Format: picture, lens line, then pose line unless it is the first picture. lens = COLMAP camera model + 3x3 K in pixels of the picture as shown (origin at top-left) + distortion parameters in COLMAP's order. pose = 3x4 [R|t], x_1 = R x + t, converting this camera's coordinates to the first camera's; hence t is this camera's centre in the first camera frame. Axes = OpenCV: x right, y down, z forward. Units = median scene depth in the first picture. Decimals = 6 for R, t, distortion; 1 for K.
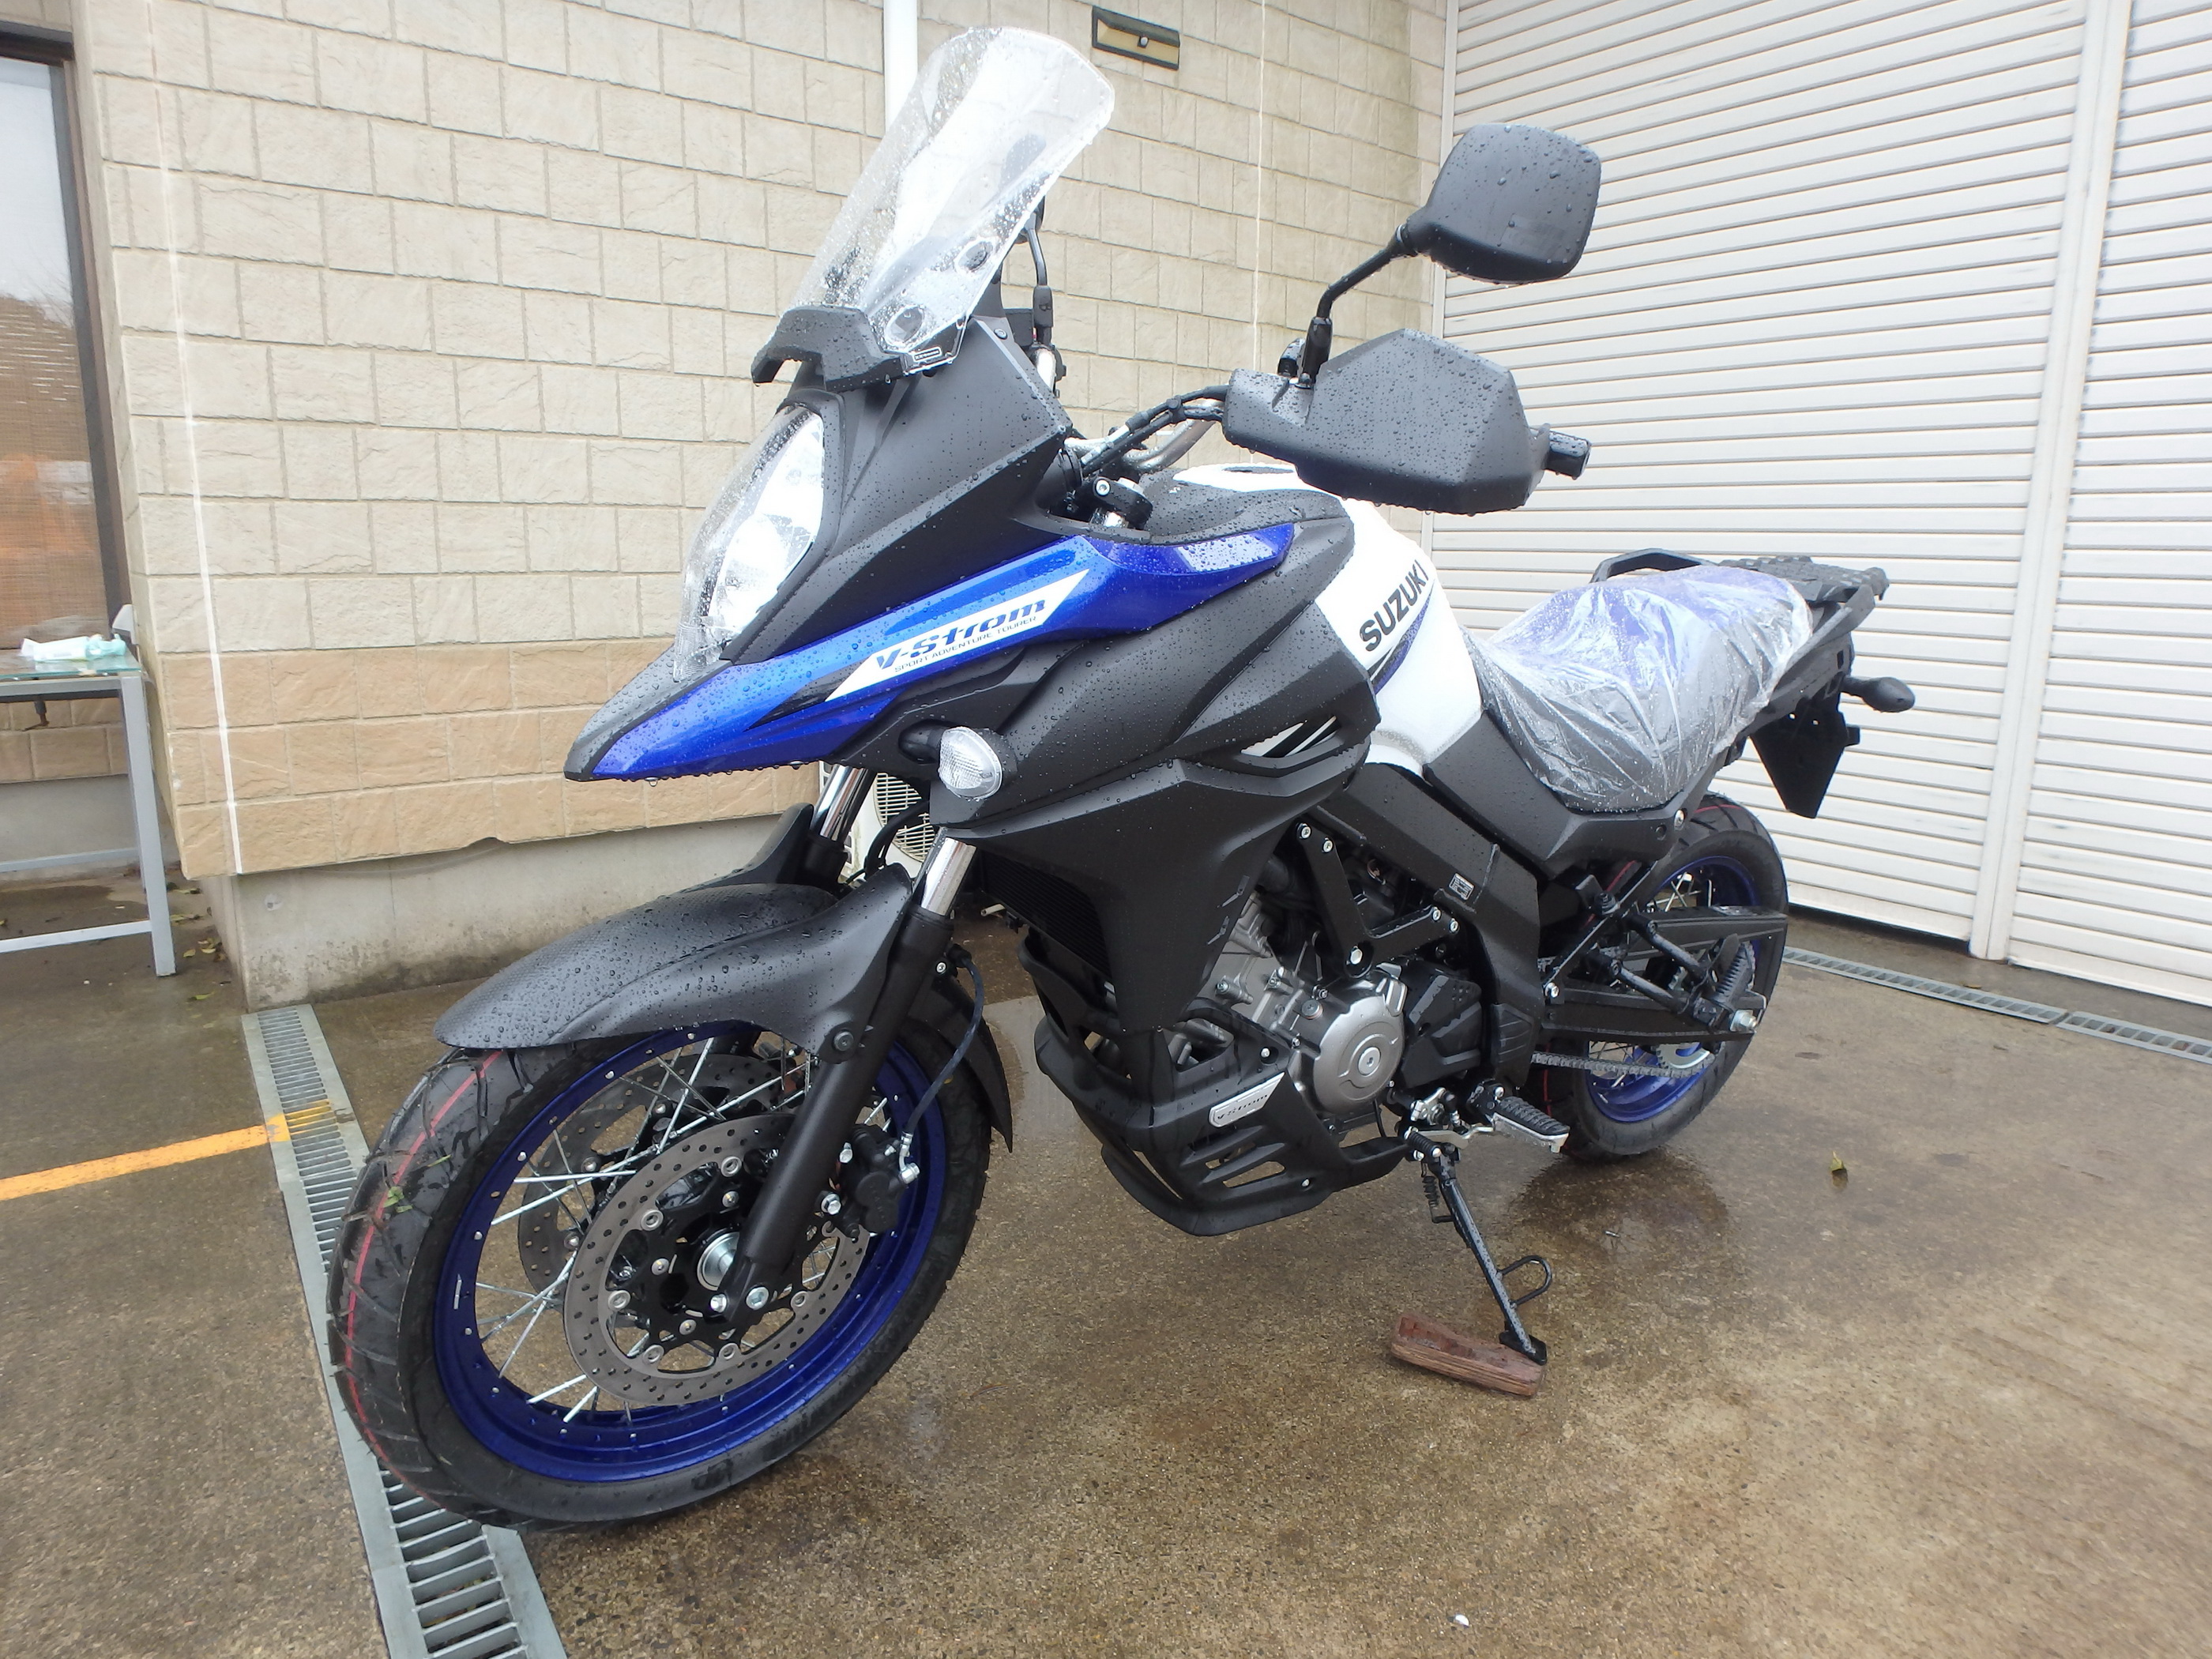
lens RADIAL K [[1386.6, 0, 1111.2], [0, 1386.6, 812.9], [0, 0, 1]] dist [-0.038001, 0.016105]
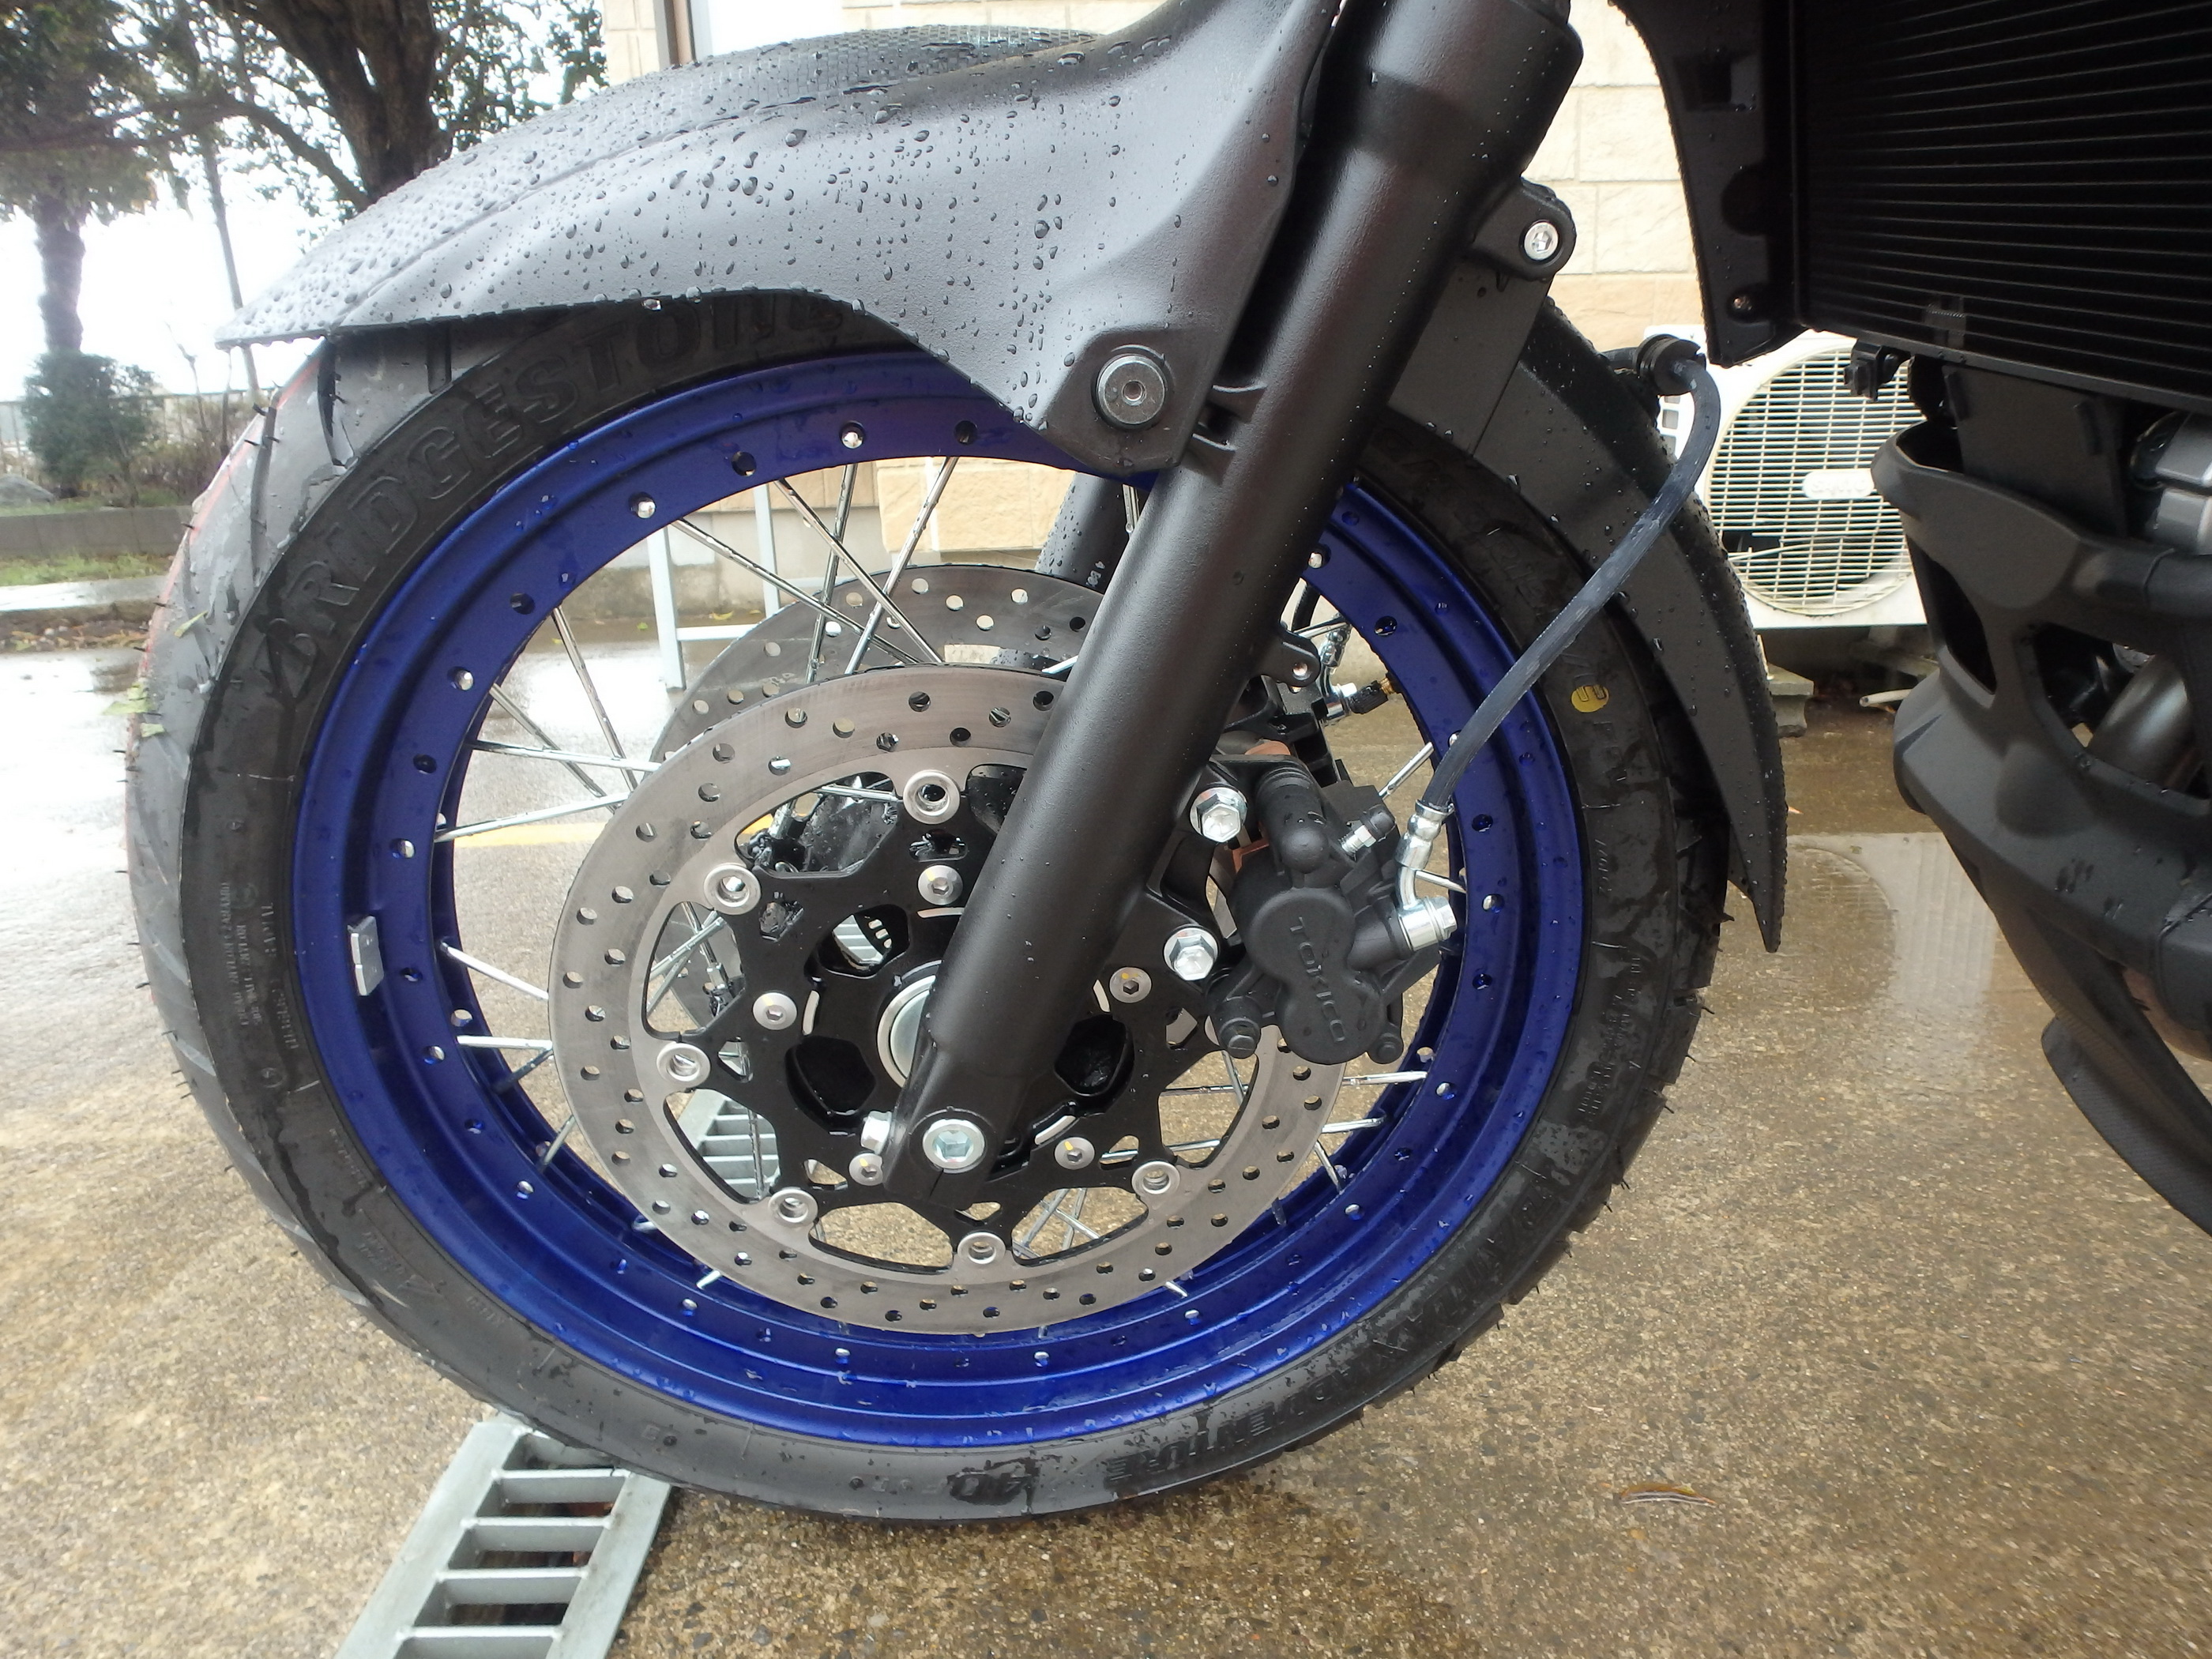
lens RADIAL K [[1386.6, 0, 1111.2], [0, 1386.6, 812.9], [0, 0, 1]] dist [-0.038001, 0.016105]
pose [[0.811990, 0.123399, -0.570478, -0.008990], [-0.067579, 0.990699, 0.118108, 0.156699], [0.579746, -0.057350, 0.812777, 0.529611]]
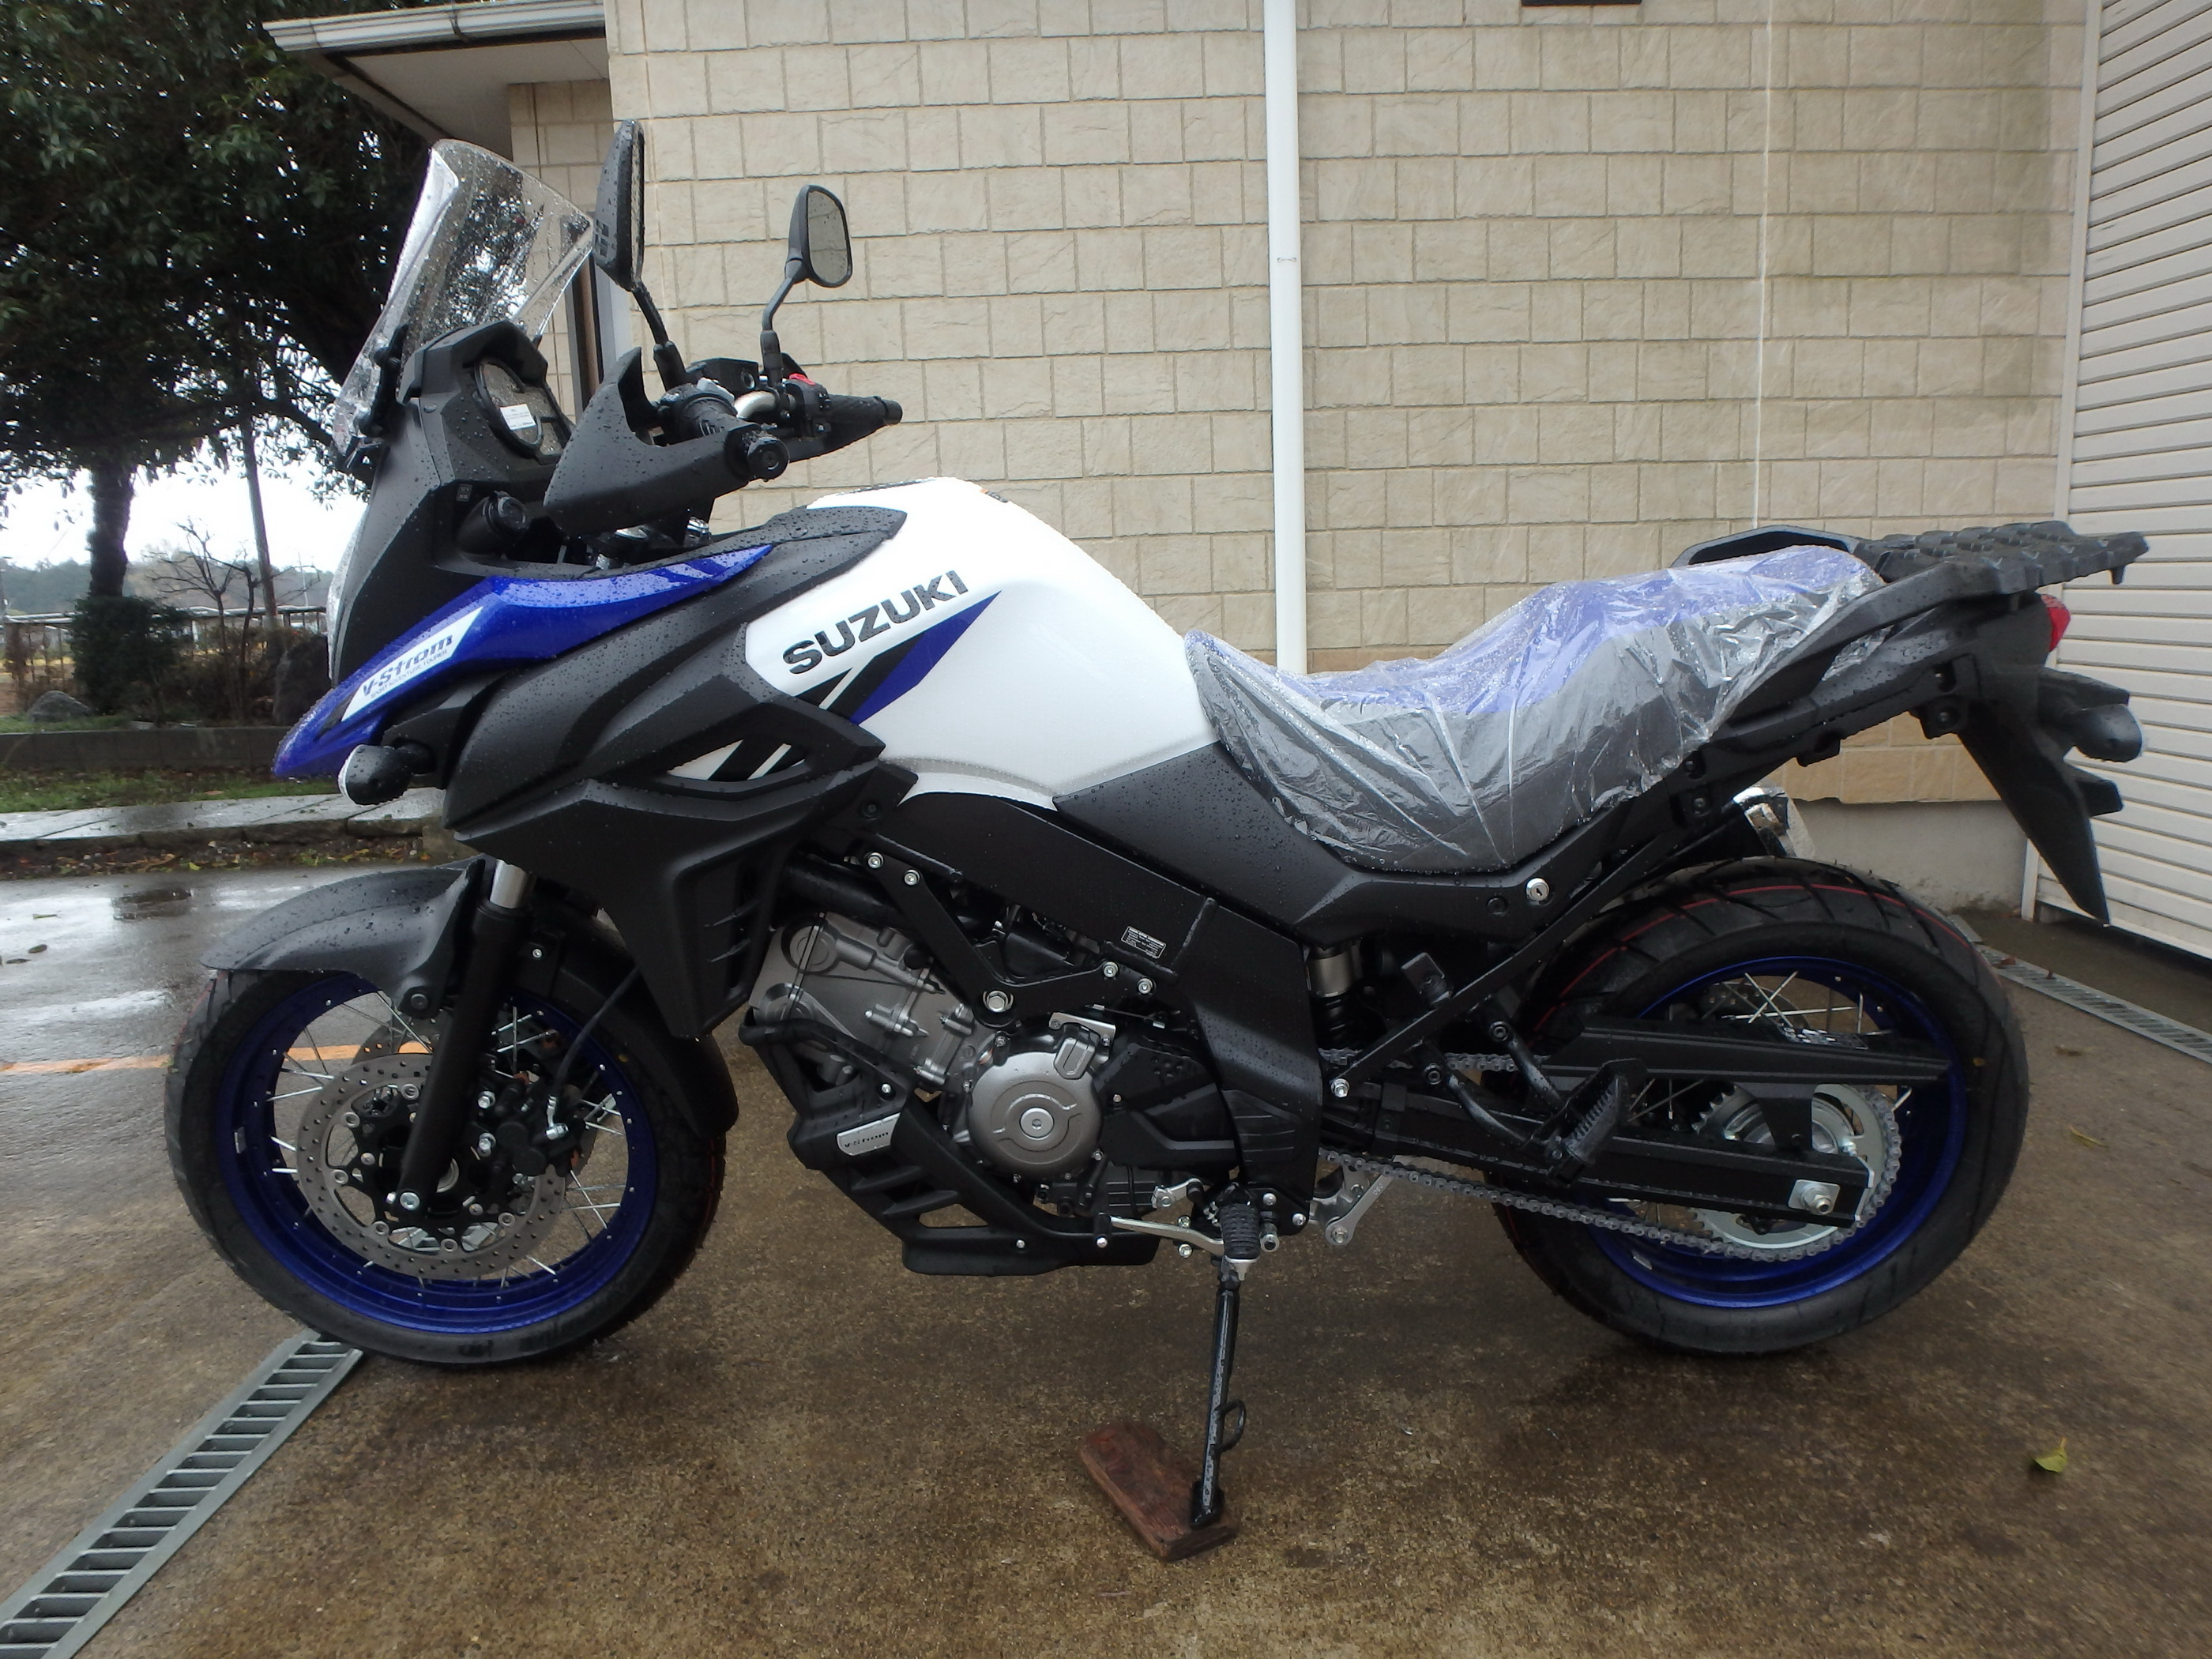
lens RADIAL K [[1386.6, 0, 1111.2], [0, 1386.6, 812.9], [0, 0, 1]] dist [-0.038001, 0.016105]
pose [[0.809872, 0.056534, -0.583877, 0.694491], [-0.064446, 0.997895, 0.007230, -0.031124], [0.583056, 0.031773, 0.811810, 0.265822]]
